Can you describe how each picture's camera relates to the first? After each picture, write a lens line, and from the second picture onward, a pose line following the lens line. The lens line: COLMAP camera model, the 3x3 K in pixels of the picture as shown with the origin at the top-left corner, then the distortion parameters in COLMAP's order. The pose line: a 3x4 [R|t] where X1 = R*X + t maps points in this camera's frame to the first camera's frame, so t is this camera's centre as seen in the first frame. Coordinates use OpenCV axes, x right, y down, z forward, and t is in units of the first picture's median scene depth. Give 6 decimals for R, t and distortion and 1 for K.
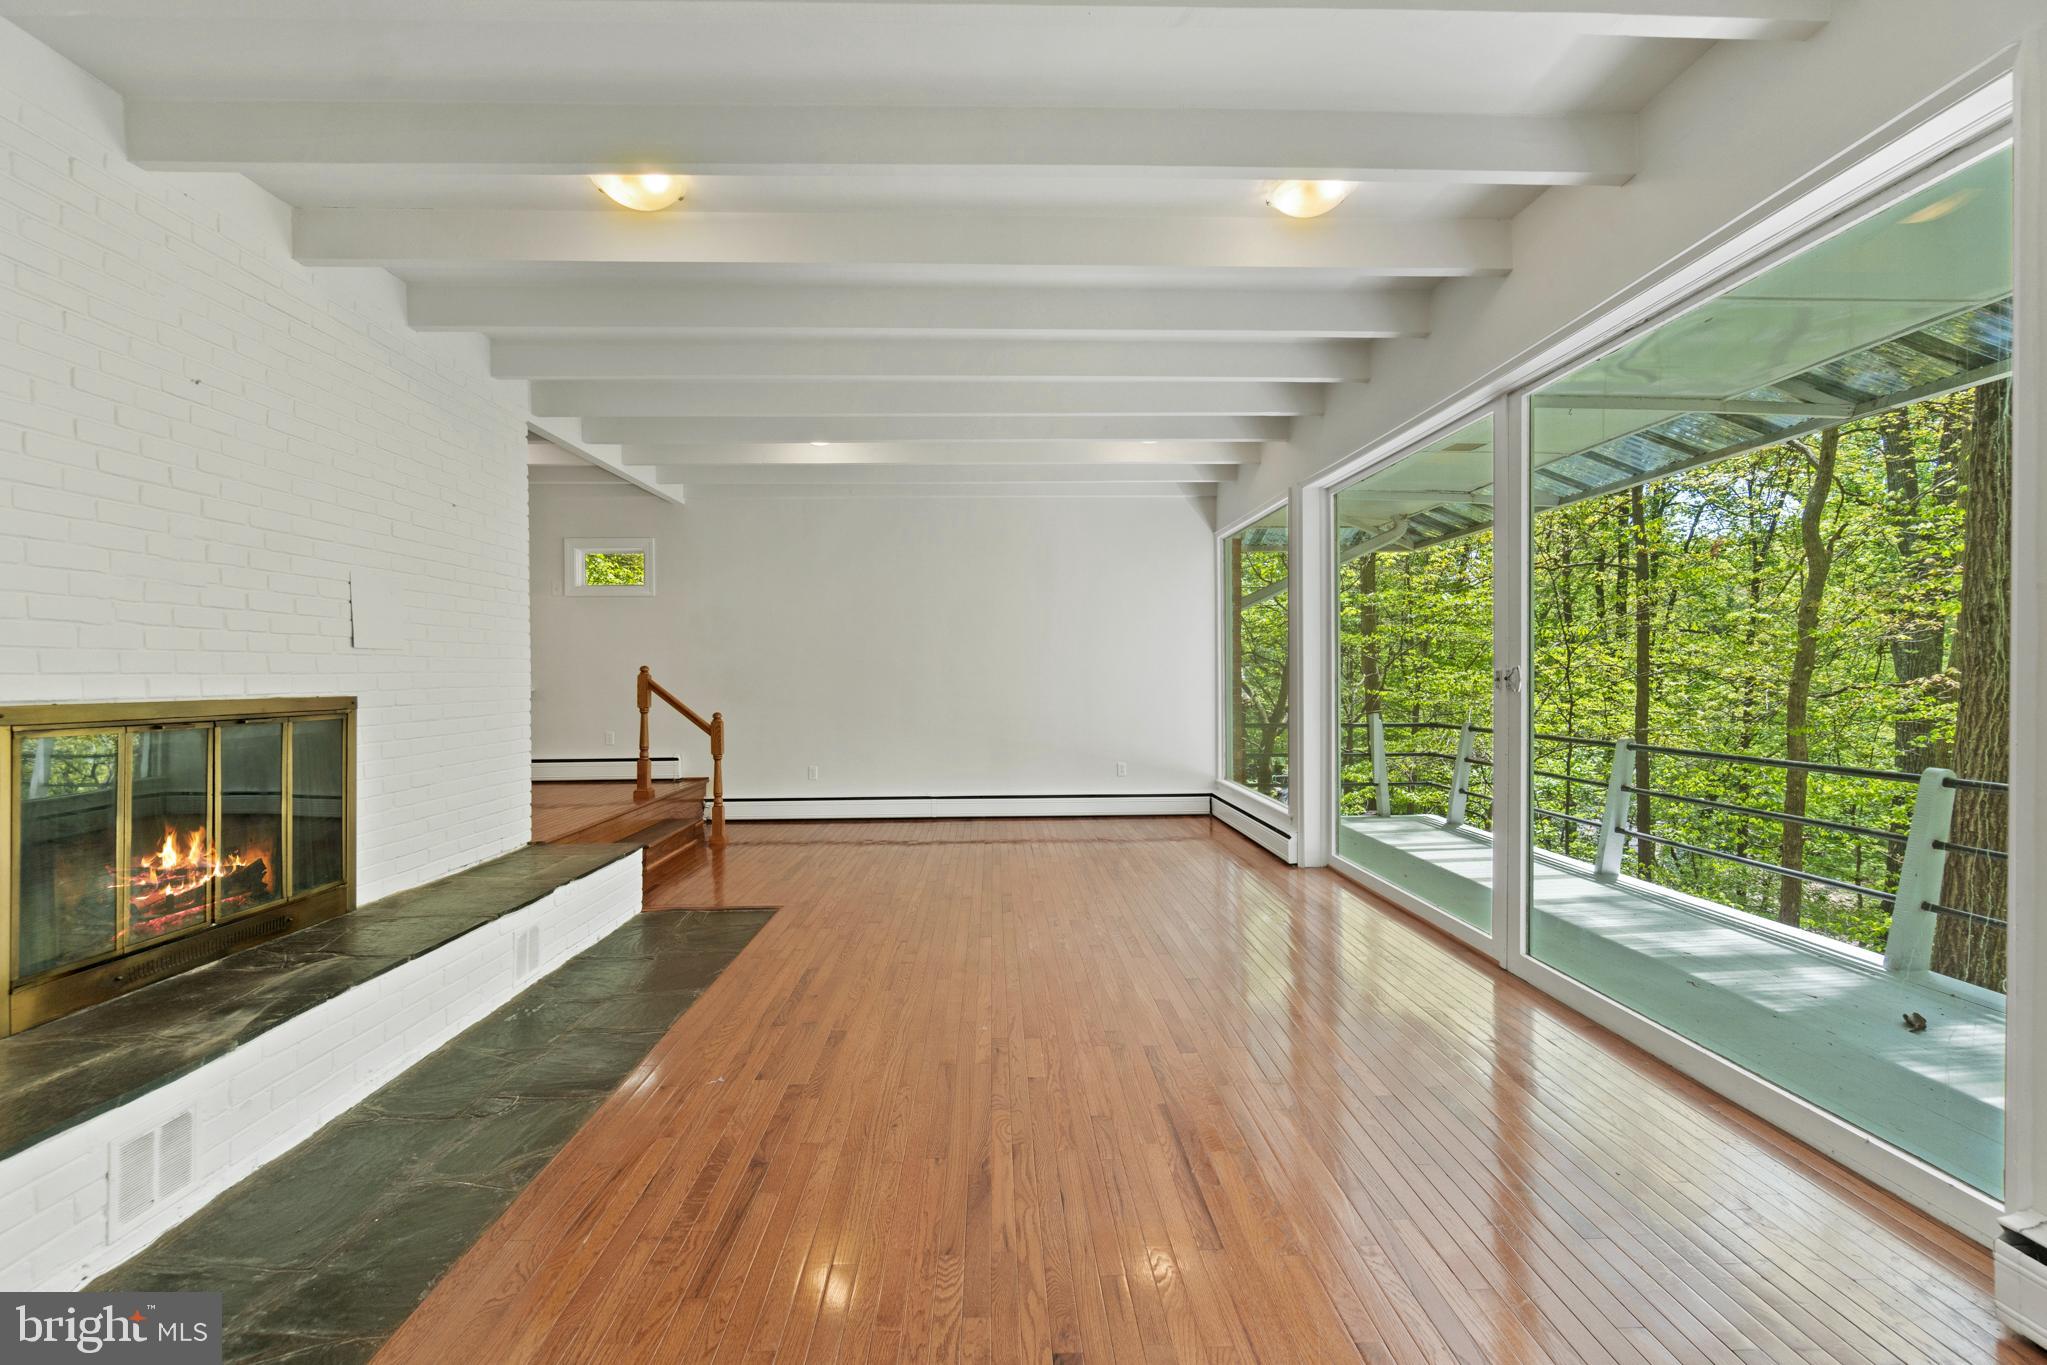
lens RADIAL K [[892.1, 0, 1023.5], [0, 892.1, 682.5], [0, 0, 1]] dist [-0.038379, 0.000030]
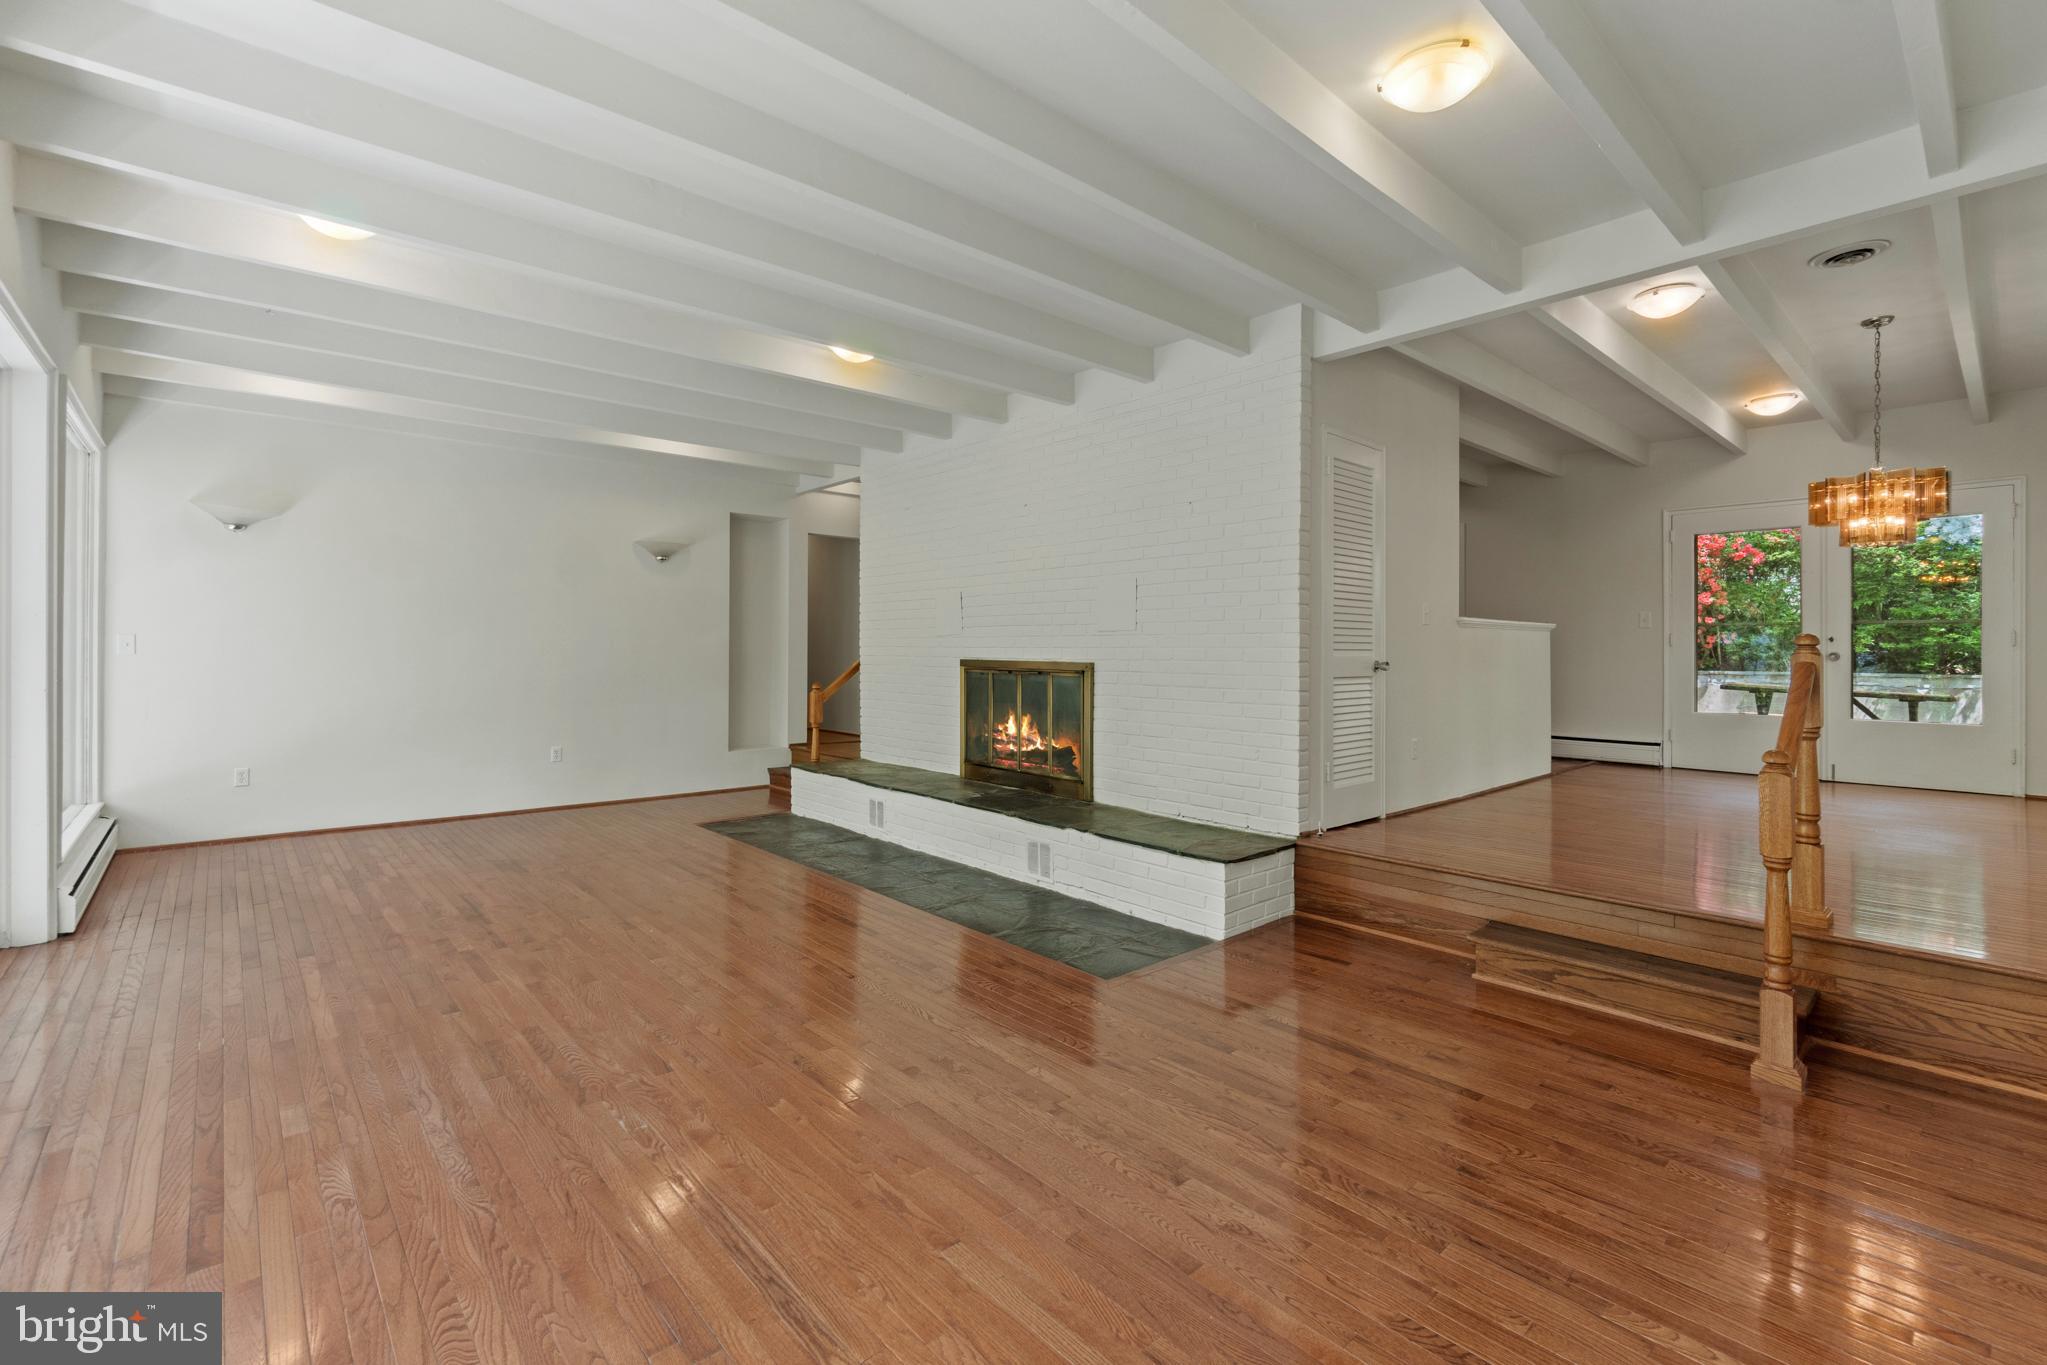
lens RADIAL K [[894.2, 0, 1013.1], [0, 894.2, 641.9], [0, 0, 1]] dist [-0.000634, -0.000165]
pose [[-0.768939, -0.000817, -0.639321, 0.378423], [-0.008419, 0.999925, 0.008849, -0.035475], [0.639267, 0.012187, -0.768889, 2.327149]]
